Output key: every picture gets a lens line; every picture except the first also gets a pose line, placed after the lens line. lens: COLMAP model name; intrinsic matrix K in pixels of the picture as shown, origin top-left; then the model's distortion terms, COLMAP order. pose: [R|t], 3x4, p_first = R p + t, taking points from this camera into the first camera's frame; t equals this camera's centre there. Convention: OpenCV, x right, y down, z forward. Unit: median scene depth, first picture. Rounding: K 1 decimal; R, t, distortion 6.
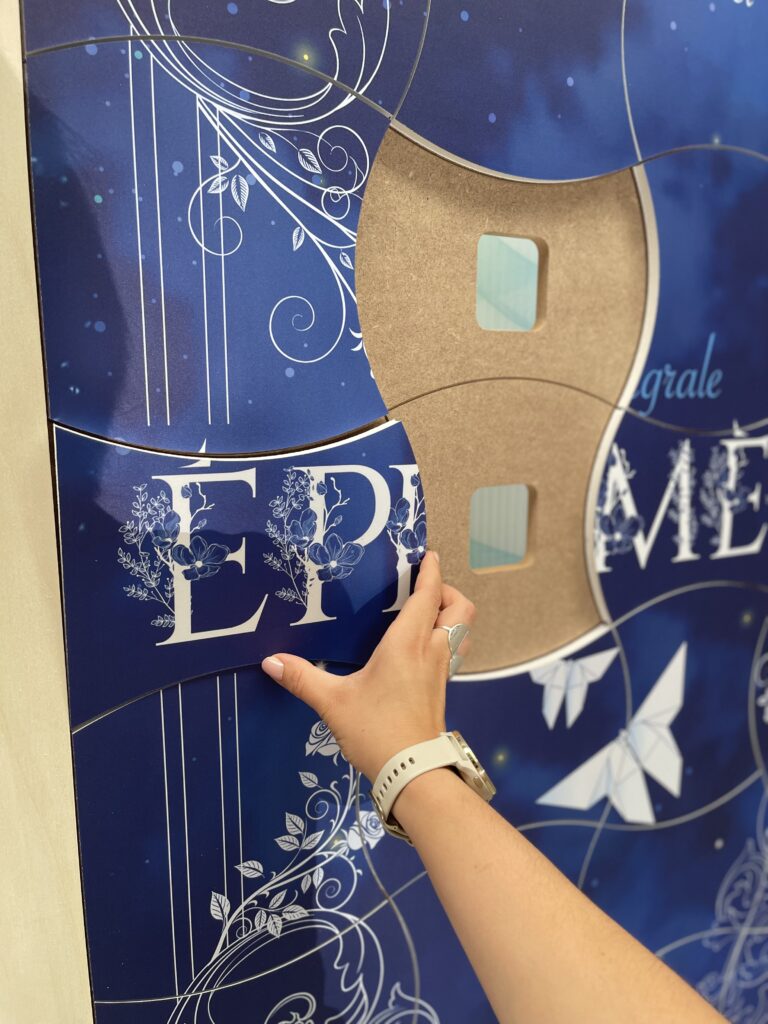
lens RADIAL K [[782.1, 0, 390.2], [0, 782.1, 512.5], [0, 0, 1]] dist [0.033900, -0.041531]
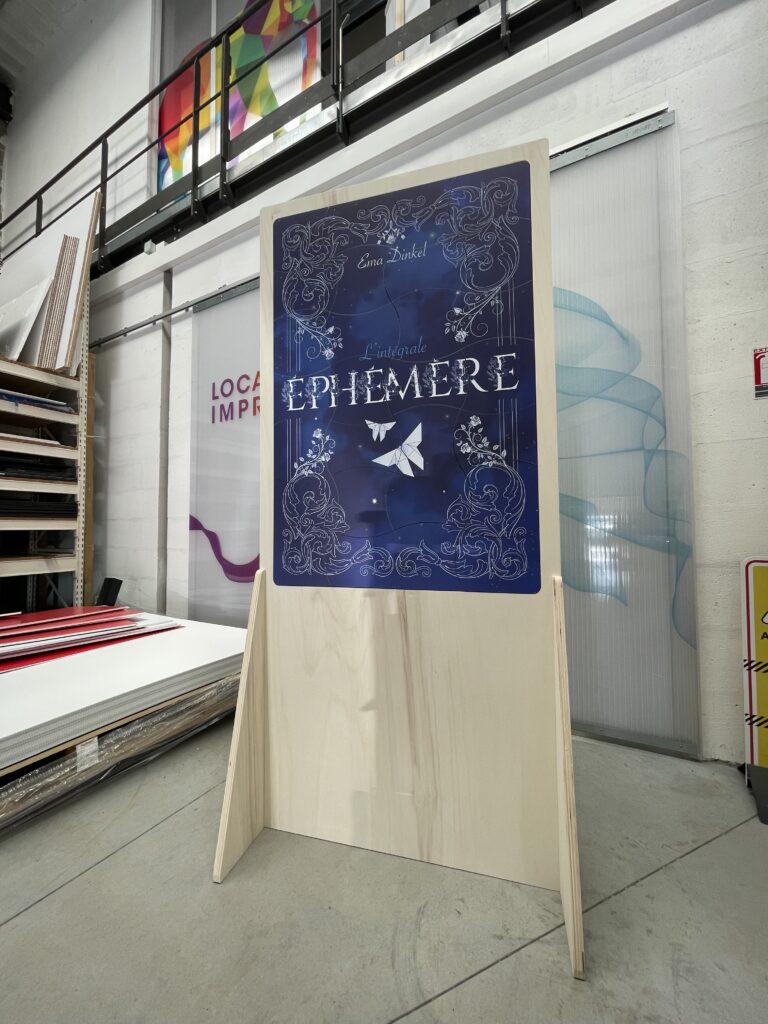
lens RADIAL K [[406.4, 0, 384.4], [0, 406.4, 512.1], [0, 0, 1]] dist [-0.020721, -0.000240]
pose [[0.722213, -0.035838, -0.690741, 1.910496], [-0.109244, 0.980212, -0.165079, 1.120581], [0.682989, 0.194681, 0.704007, -0.371489]]
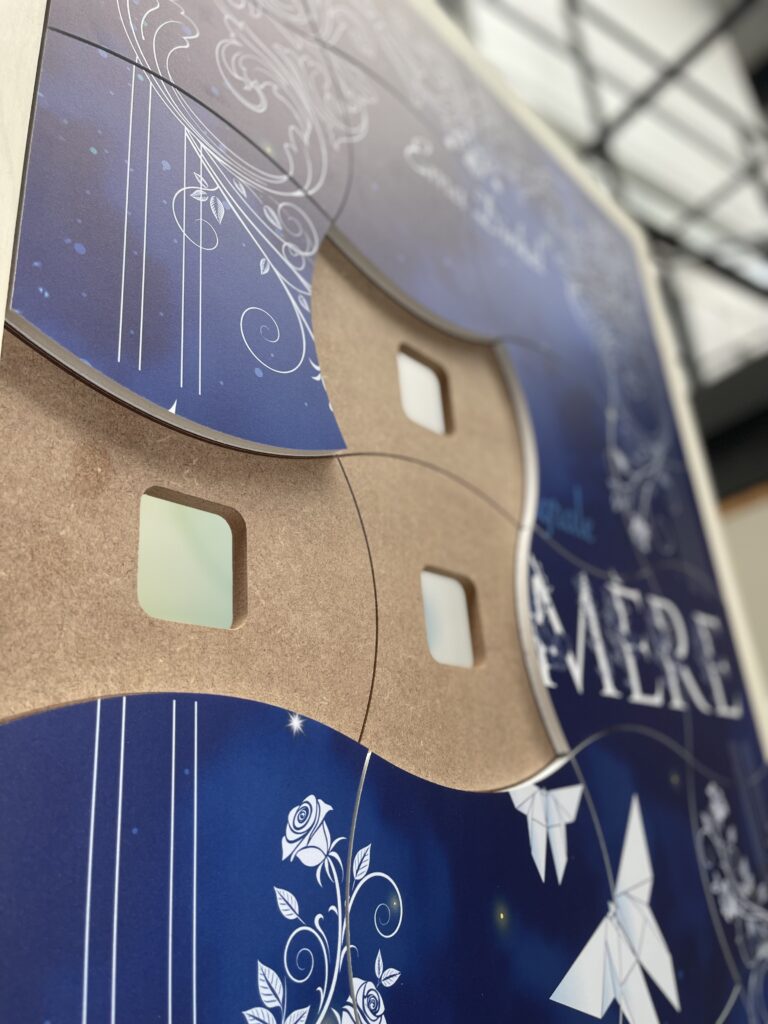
lens RADIAL K [[782.1, 0, 385.7], [0, 782.1, 516.7], [0, 0, 1]] dist [0.033900, -0.041531]
pose [[0.940795, 0.046409, 0.335784, -0.260601], [0.147088, 0.836577, -0.527734, 0.427501], [-0.305401, 0.545880, 0.780222, 0.289199]]
